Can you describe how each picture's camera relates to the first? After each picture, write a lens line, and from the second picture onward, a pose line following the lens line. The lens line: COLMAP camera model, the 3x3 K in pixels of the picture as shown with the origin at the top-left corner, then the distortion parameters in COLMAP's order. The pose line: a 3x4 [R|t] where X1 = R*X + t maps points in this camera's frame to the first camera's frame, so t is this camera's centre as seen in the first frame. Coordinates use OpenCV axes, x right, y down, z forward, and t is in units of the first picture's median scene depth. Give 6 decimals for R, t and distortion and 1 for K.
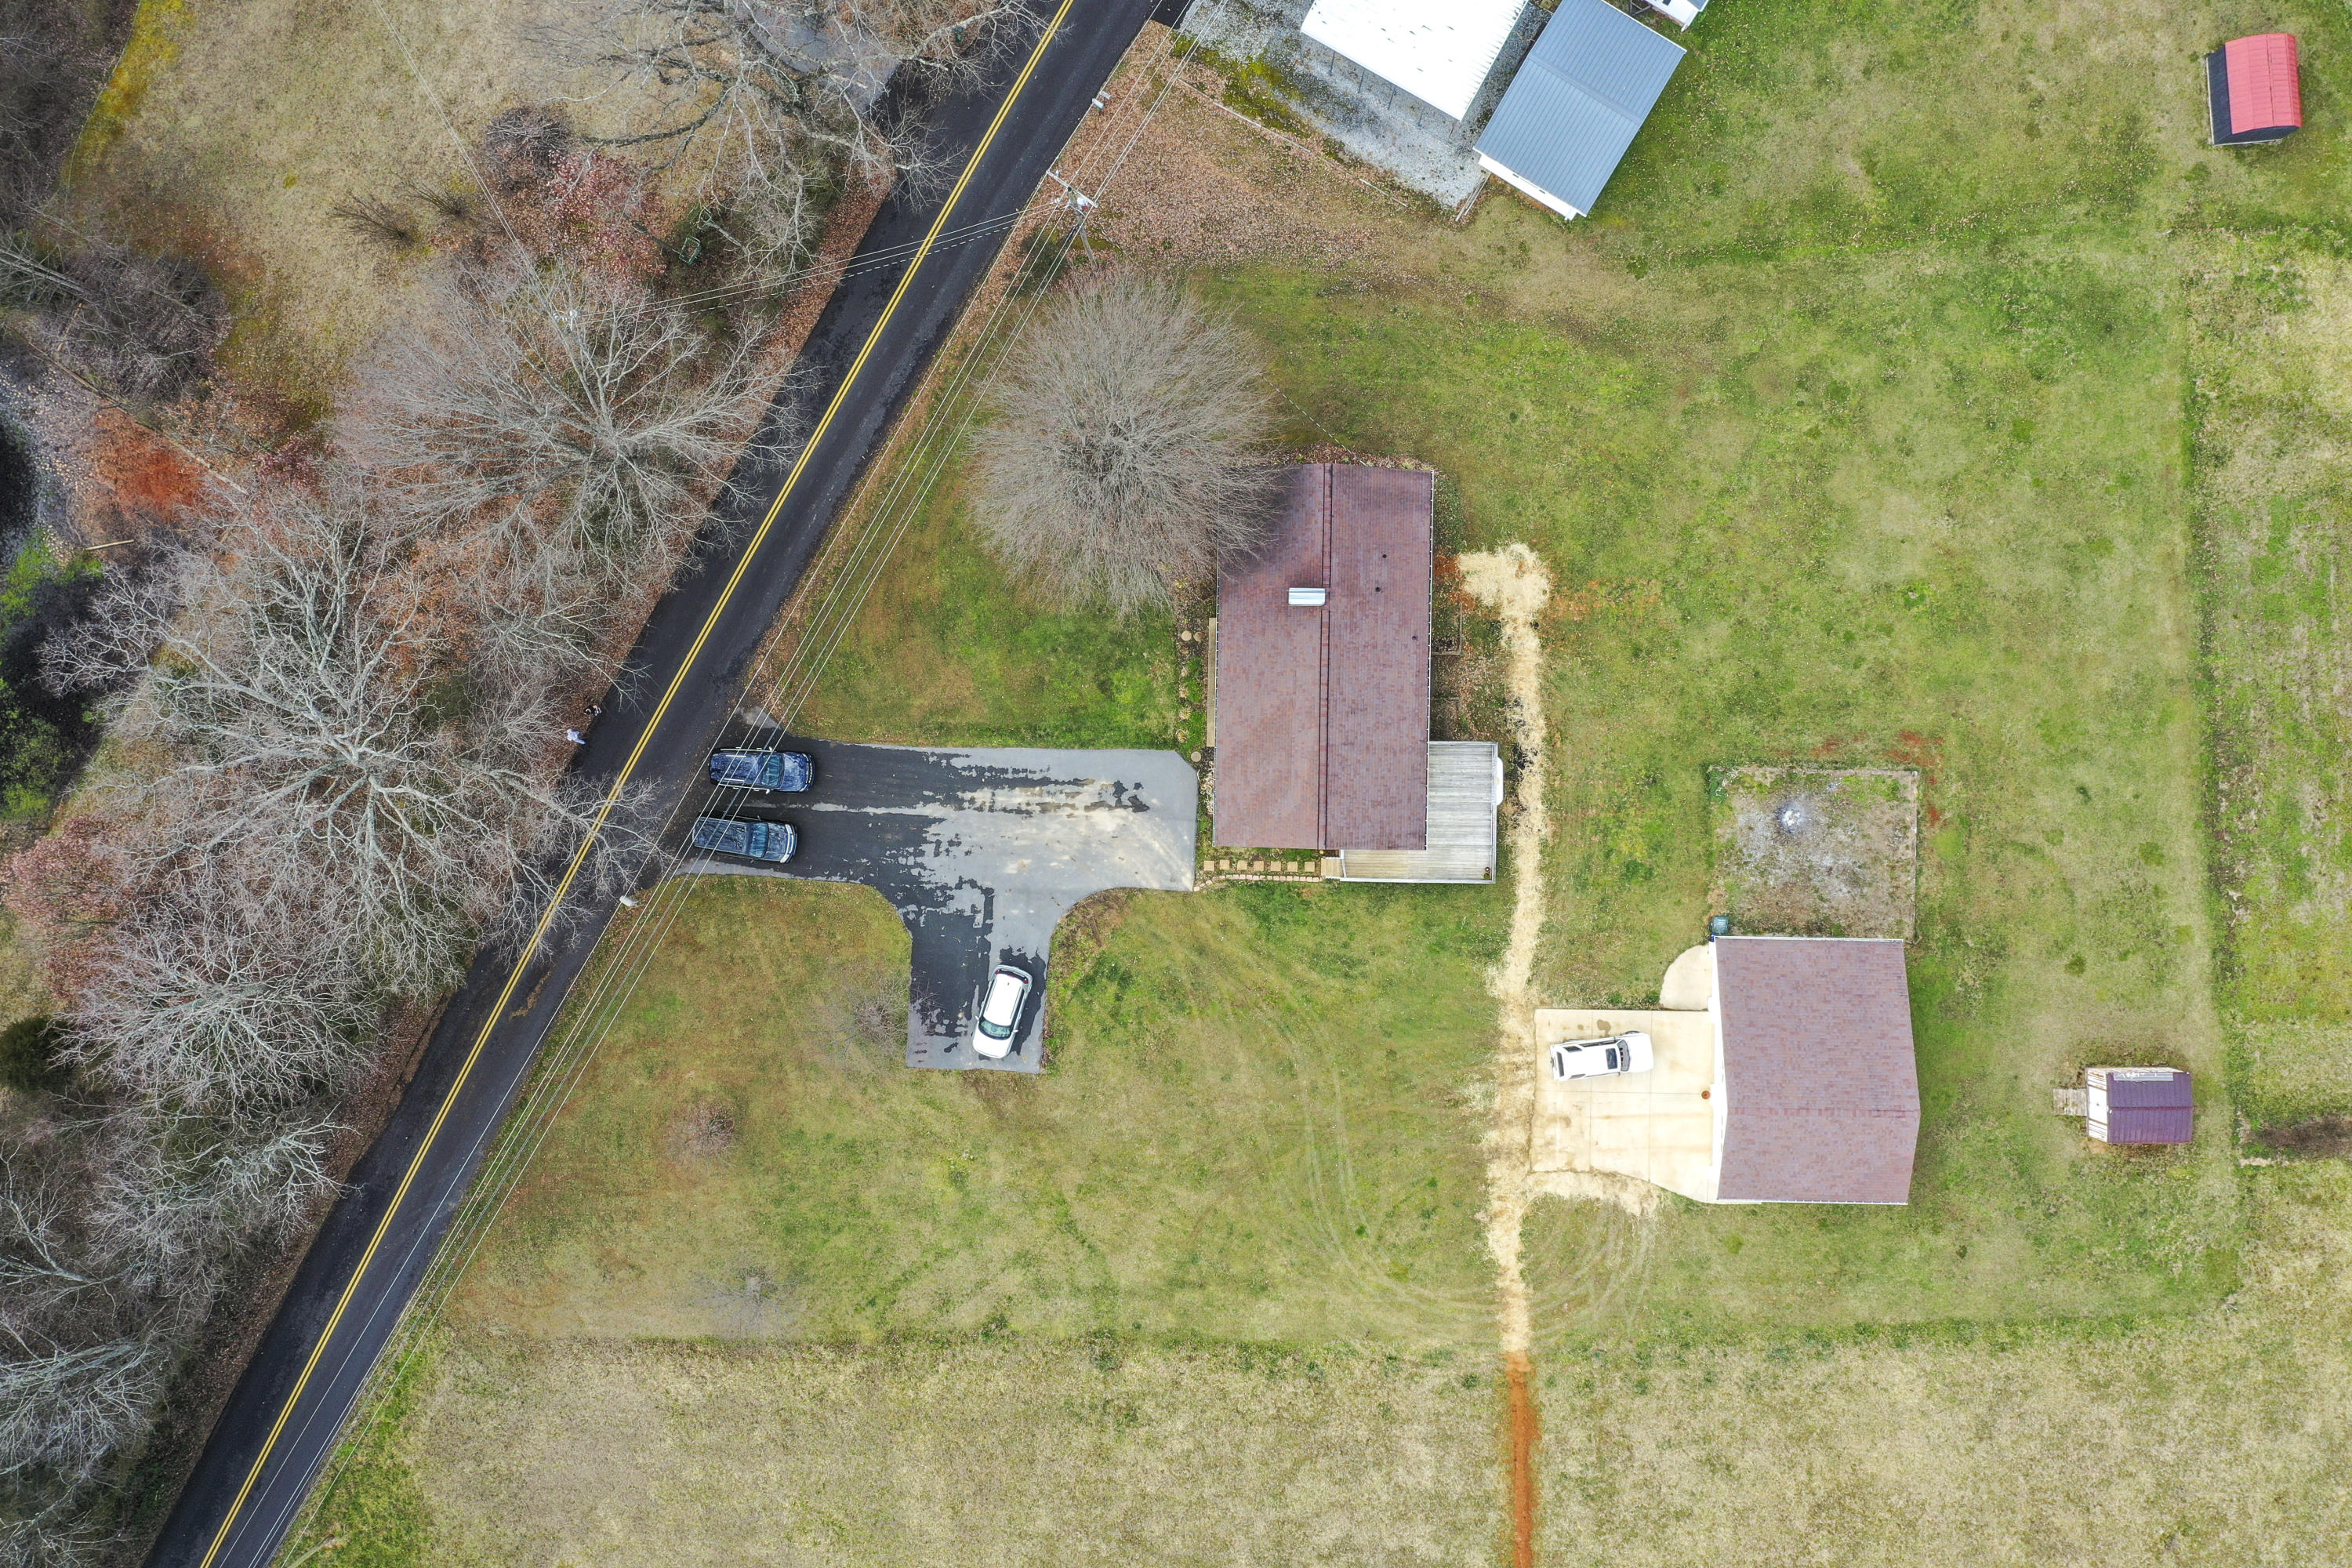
lens RADIAL K [[1854.6, 0, 1159.7], [0, 1854.6, 772.3], [0, 0, 1]] dist [-0.009058, -0.008822]
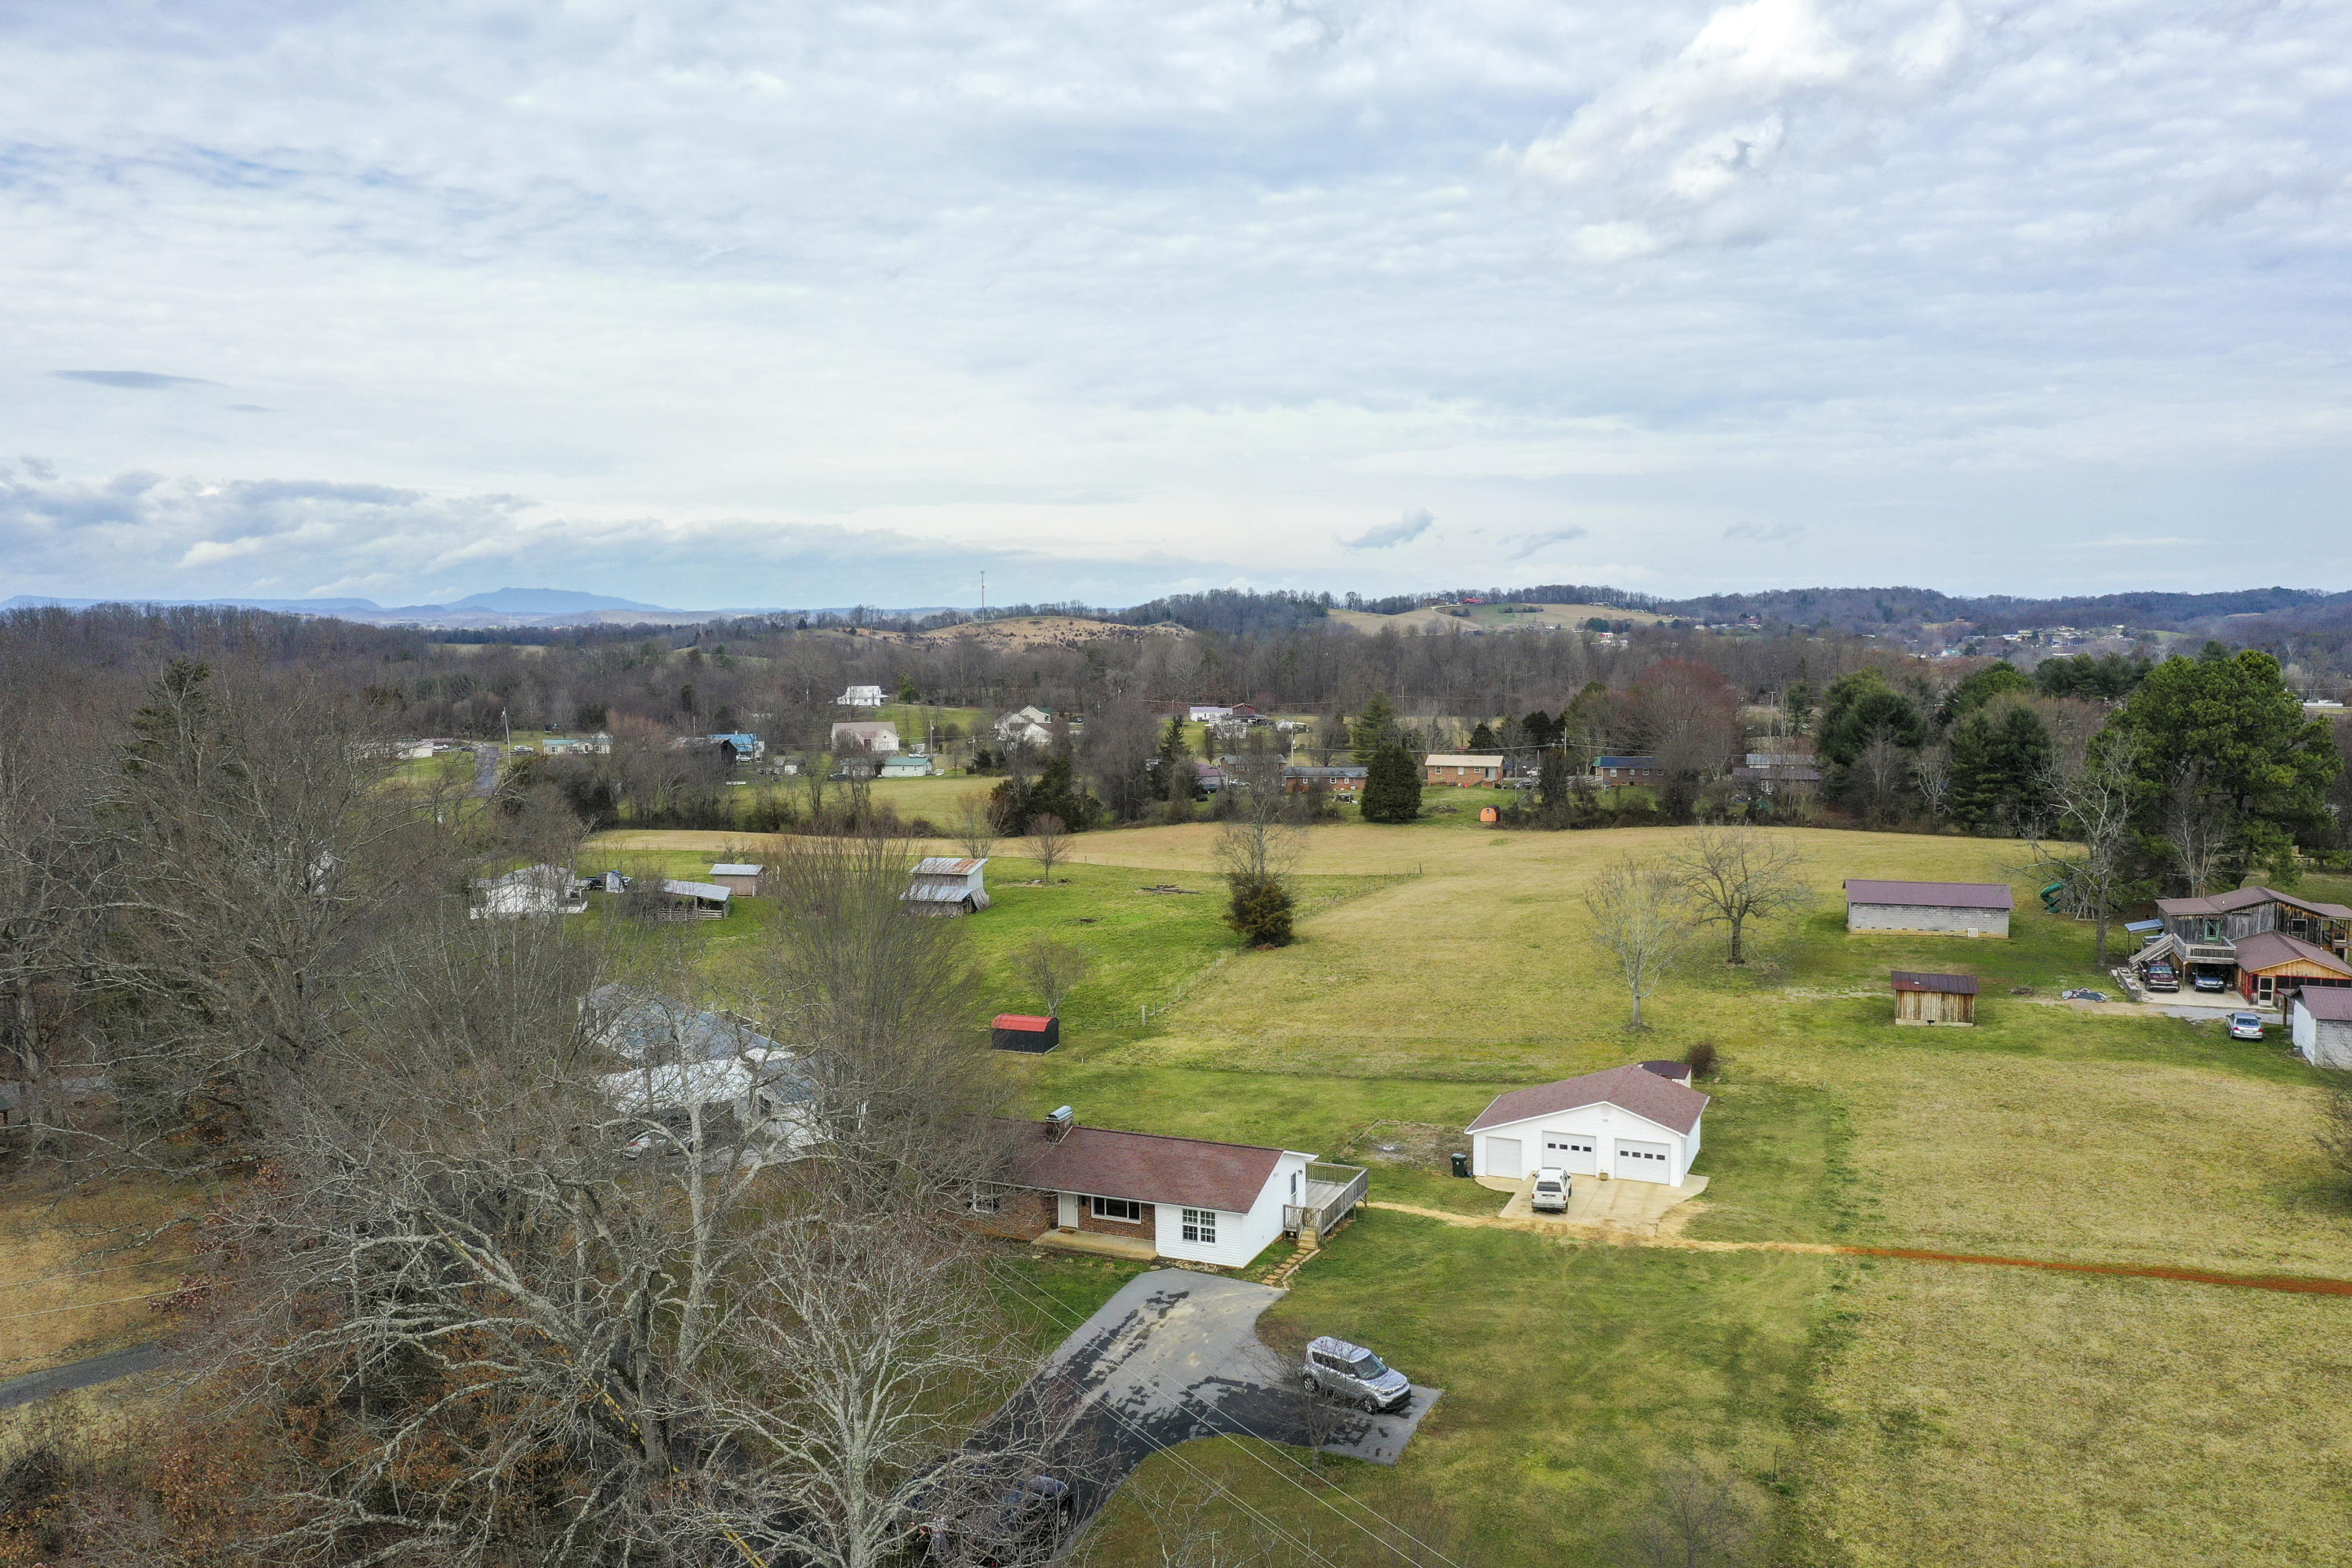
lens RADIAL K [[1854.6, 0, 1159.7], [0, 1854.6, 772.3], [0, 0, 1]] dist [-0.009058, -0.008822]
pose [[0.383198, -0.070568, 0.920967, -0.835581], [0.923666, 0.028910, -0.382106, 0.349040], [0.000339, 0.997088, 0.076260, 0.672079]]
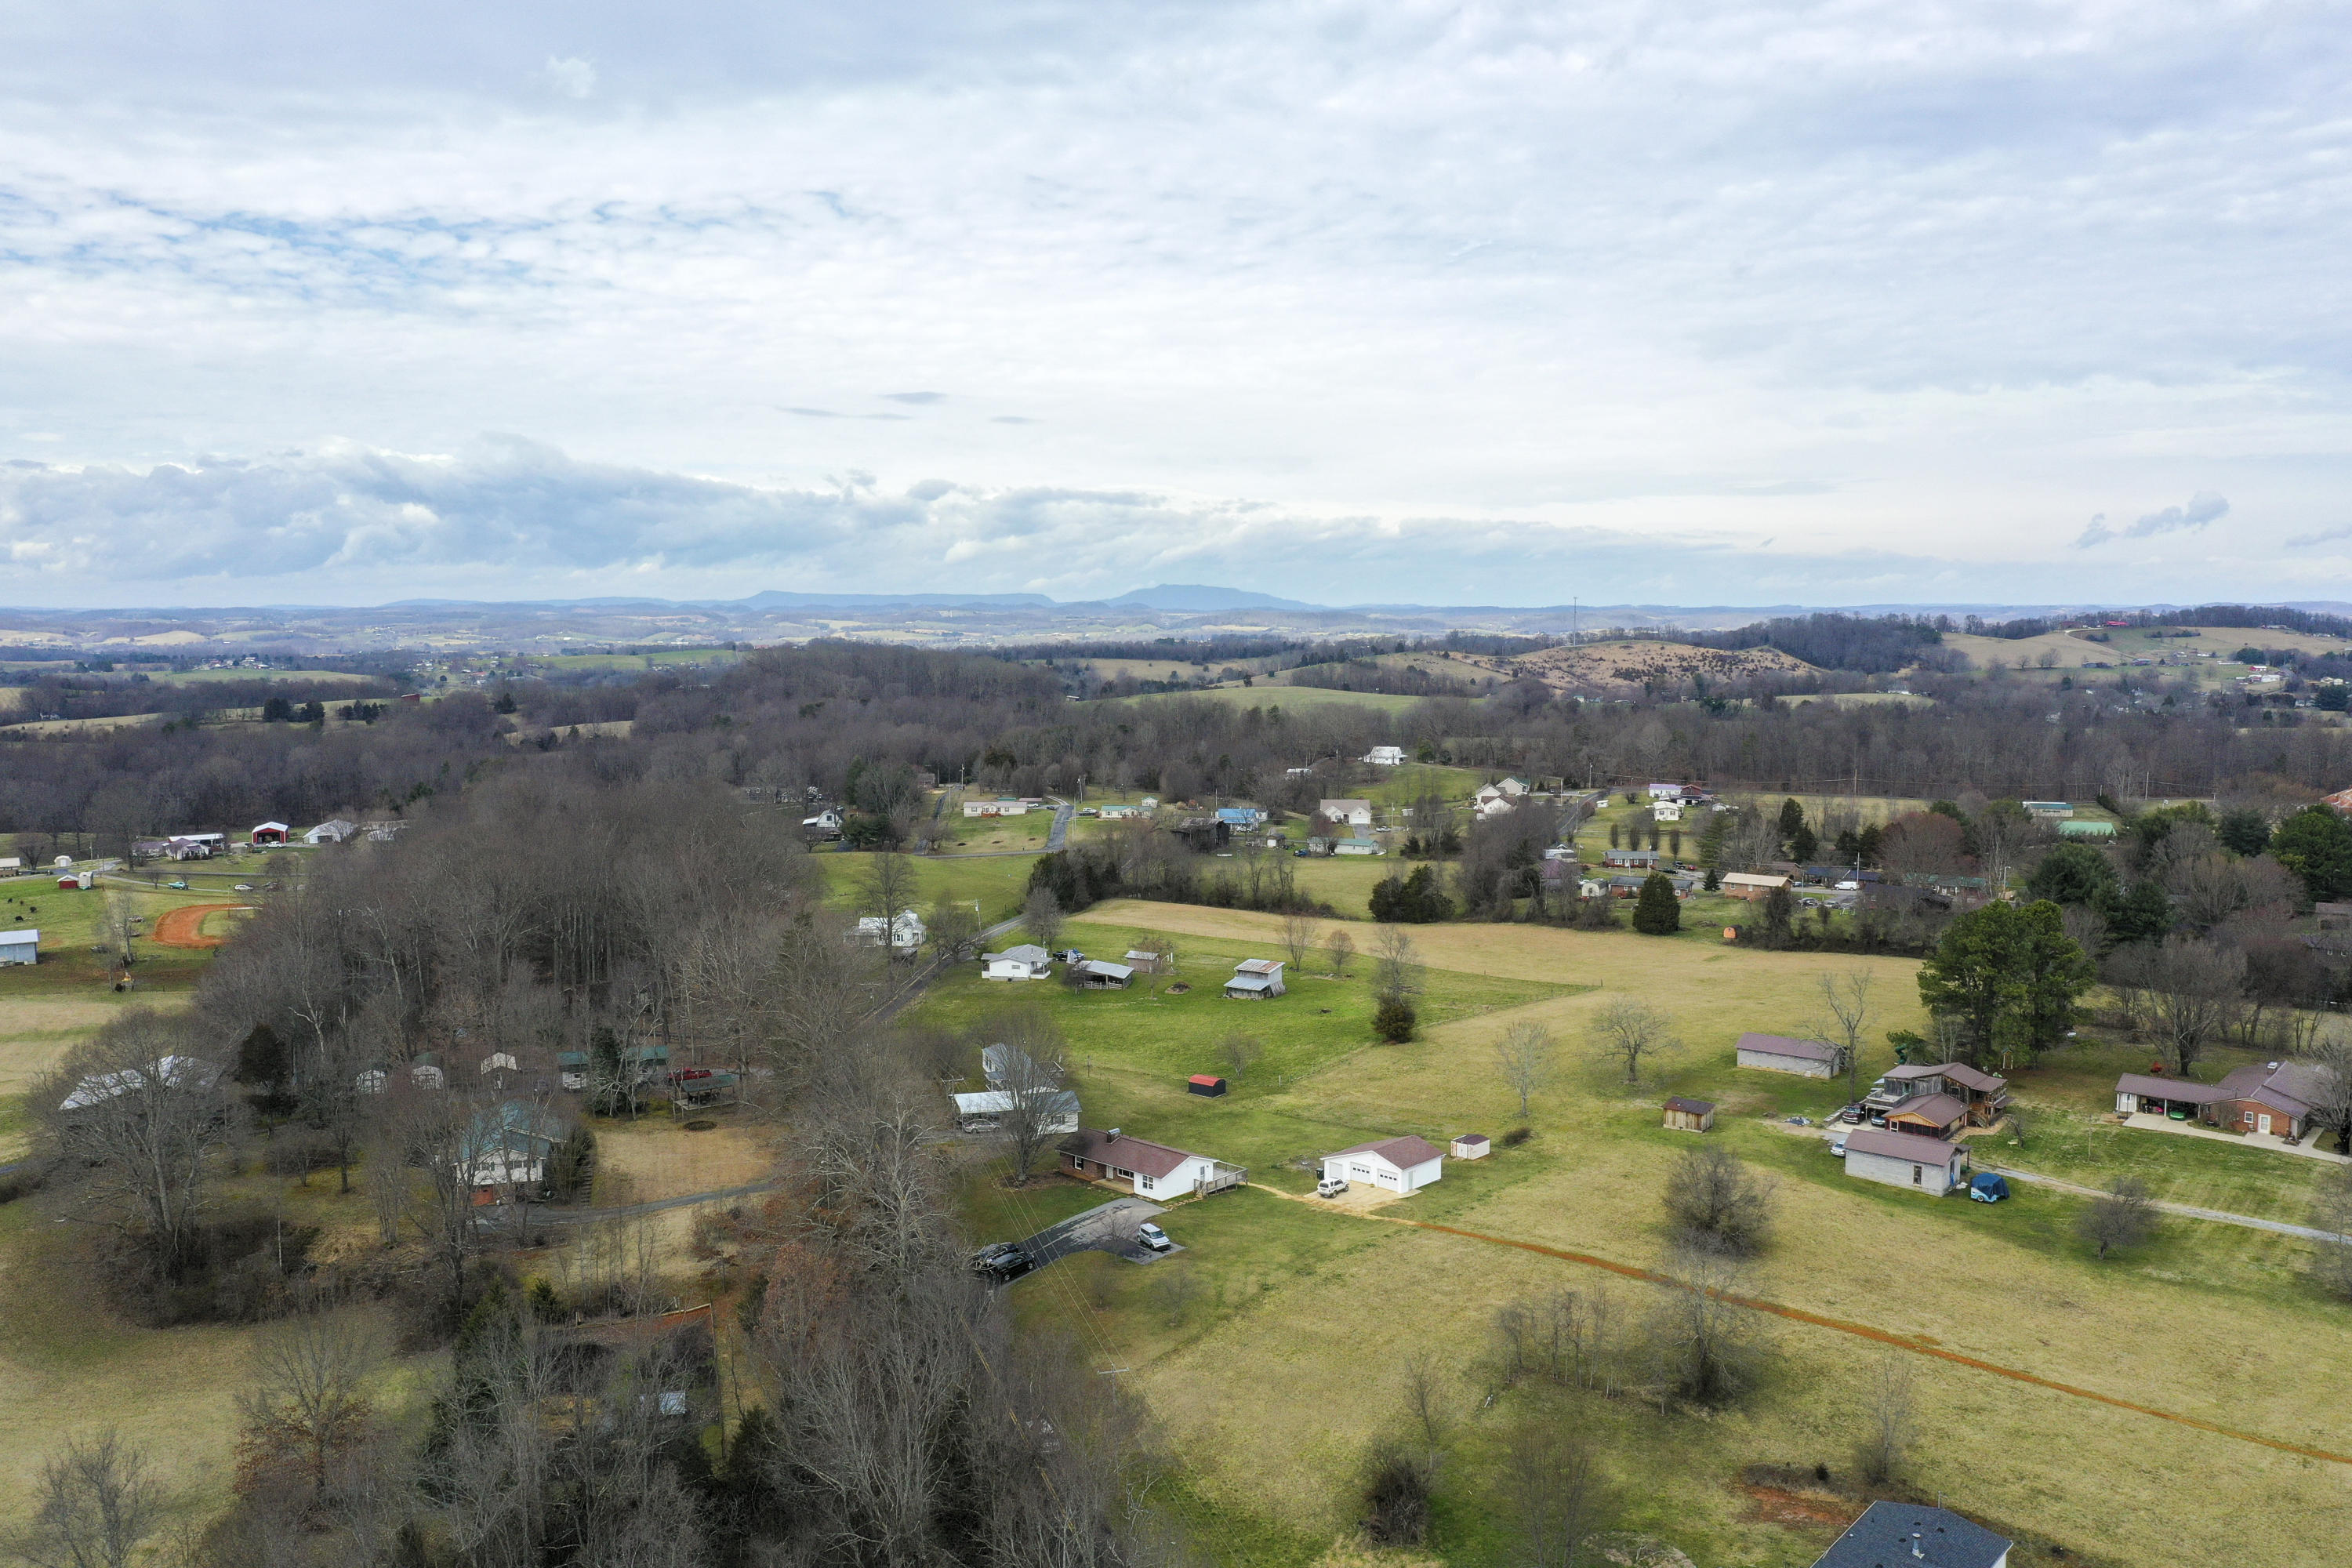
lens RADIAL K [[1854.6, 0, 1159.7], [0, 1854.6, 772.3], [0, 0, 1]] dist [-0.009058, -0.008822]
pose [[0.670861, -0.055961, 0.739469, -1.677410], [0.741543, 0.061041, -0.668123, 1.569937], [-0.007749, 0.996565, 0.082447, 0.260503]]
